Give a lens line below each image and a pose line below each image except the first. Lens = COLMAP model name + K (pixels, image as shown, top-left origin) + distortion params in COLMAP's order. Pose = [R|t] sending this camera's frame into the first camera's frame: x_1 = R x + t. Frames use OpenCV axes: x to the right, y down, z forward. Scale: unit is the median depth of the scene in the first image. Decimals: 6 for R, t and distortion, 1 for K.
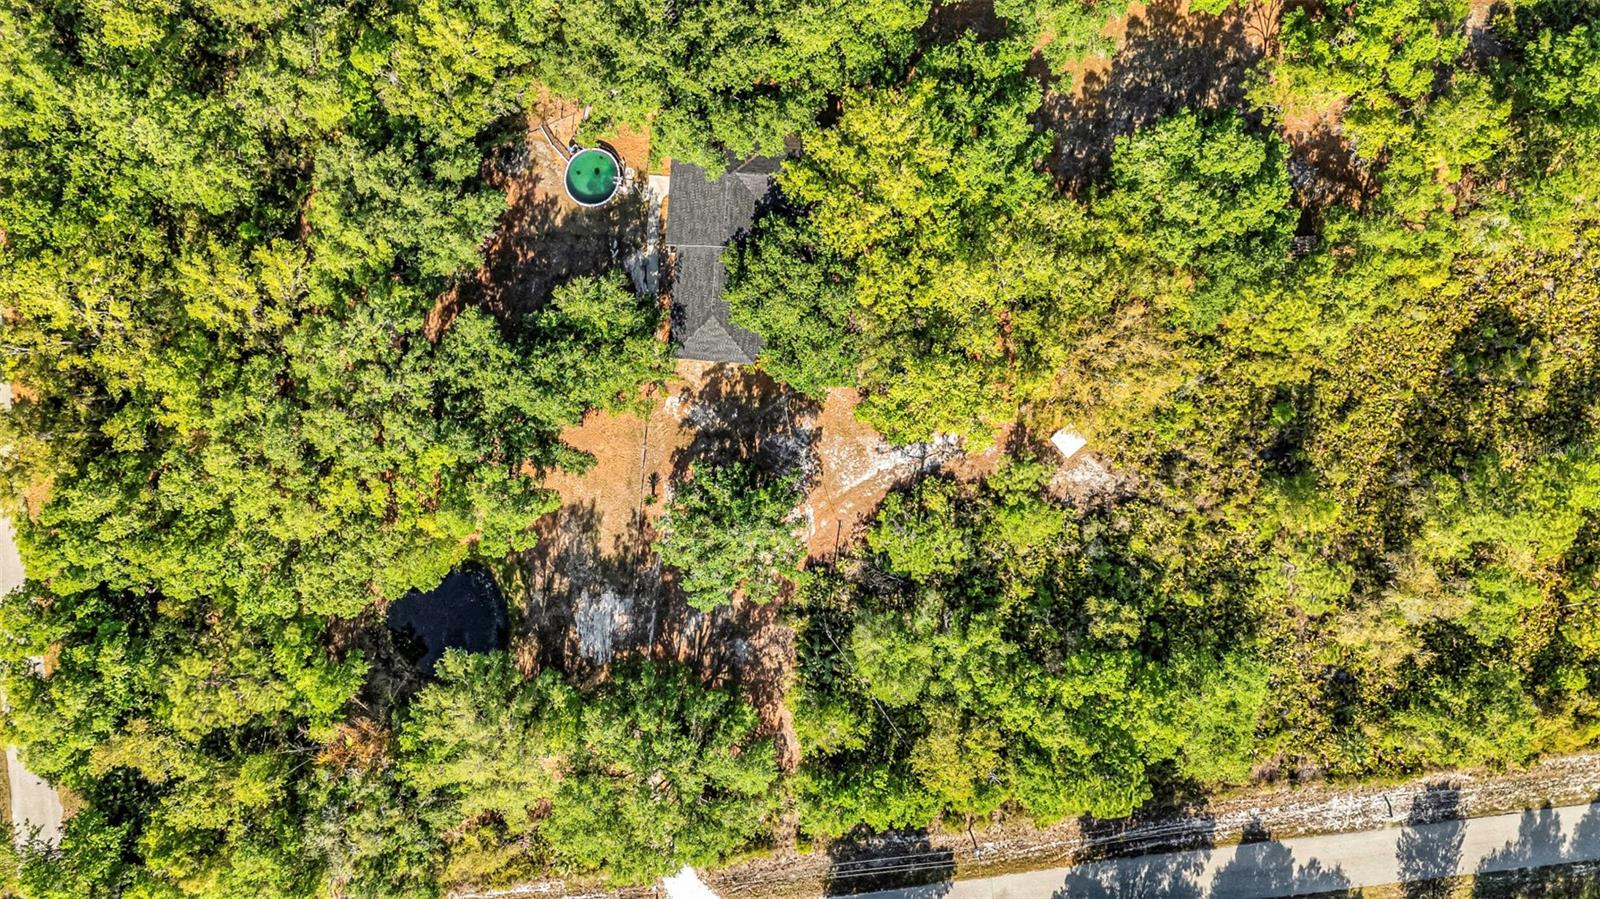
lens RADIAL K [[1176.5, 0, 794.2], [0, 1176.5, 463.6], [0, 0, 1]] dist [0.065886, -0.056889]
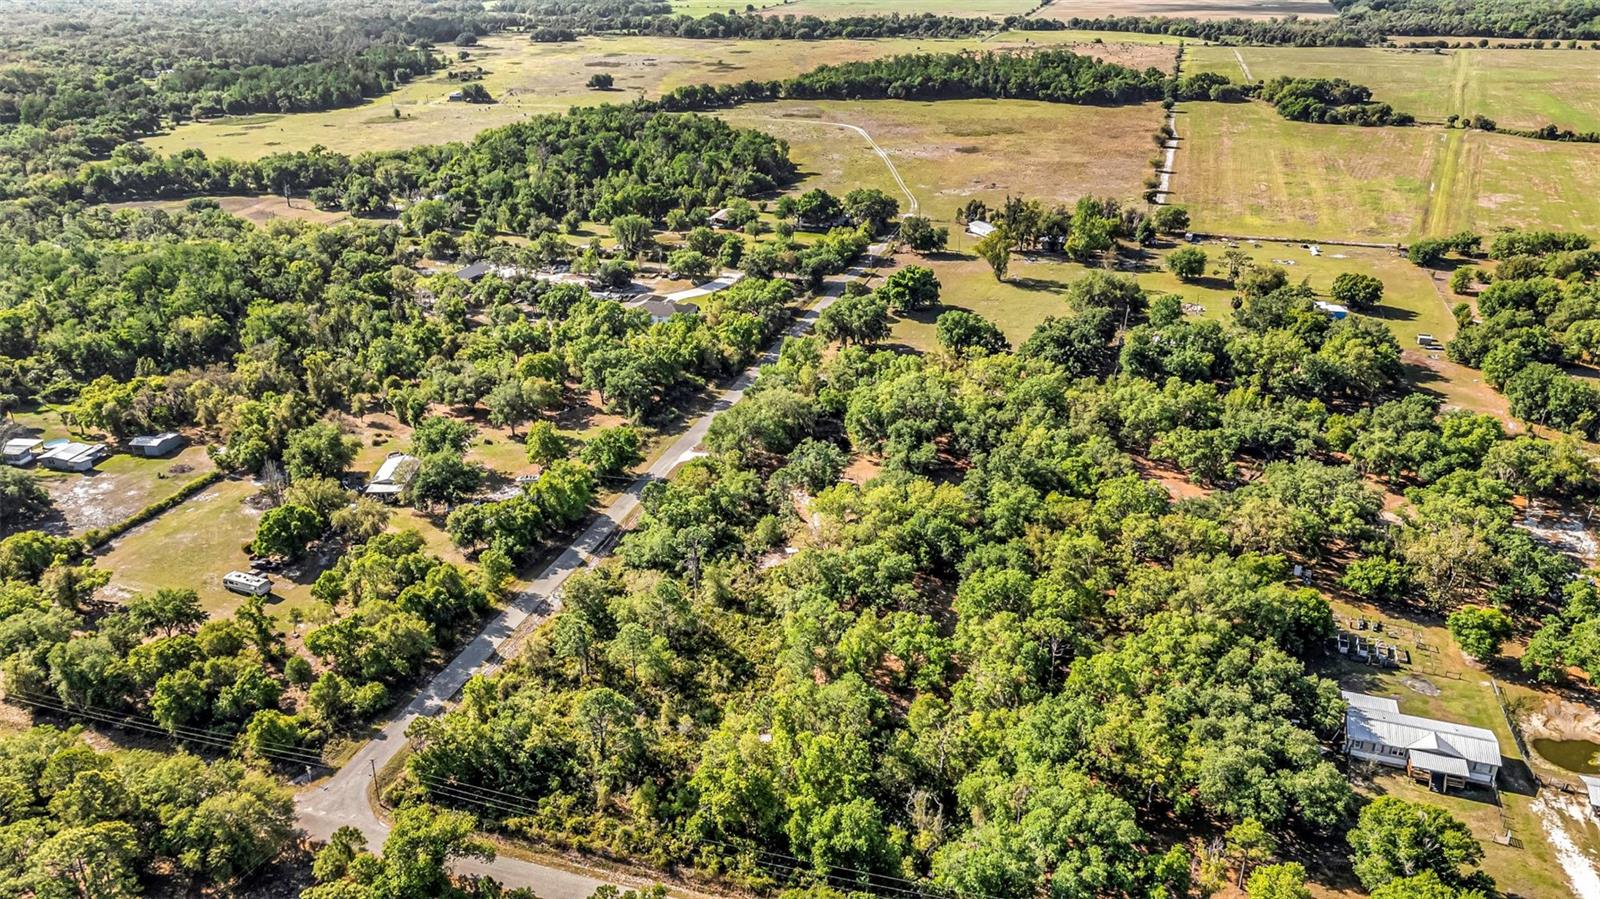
lens RADIAL K [[1176.5, 0, 795.5], [0, 1176.5, 444.2], [0, 0, 1]] dist [0.065886, -0.056889]
pose [[-0.426242, 0.385189, -0.818503, 1.864499], [-0.904553, -0.171431, 0.390378, -0.808033], [0.010053, 0.906775, 0.421495, -0.060124]]
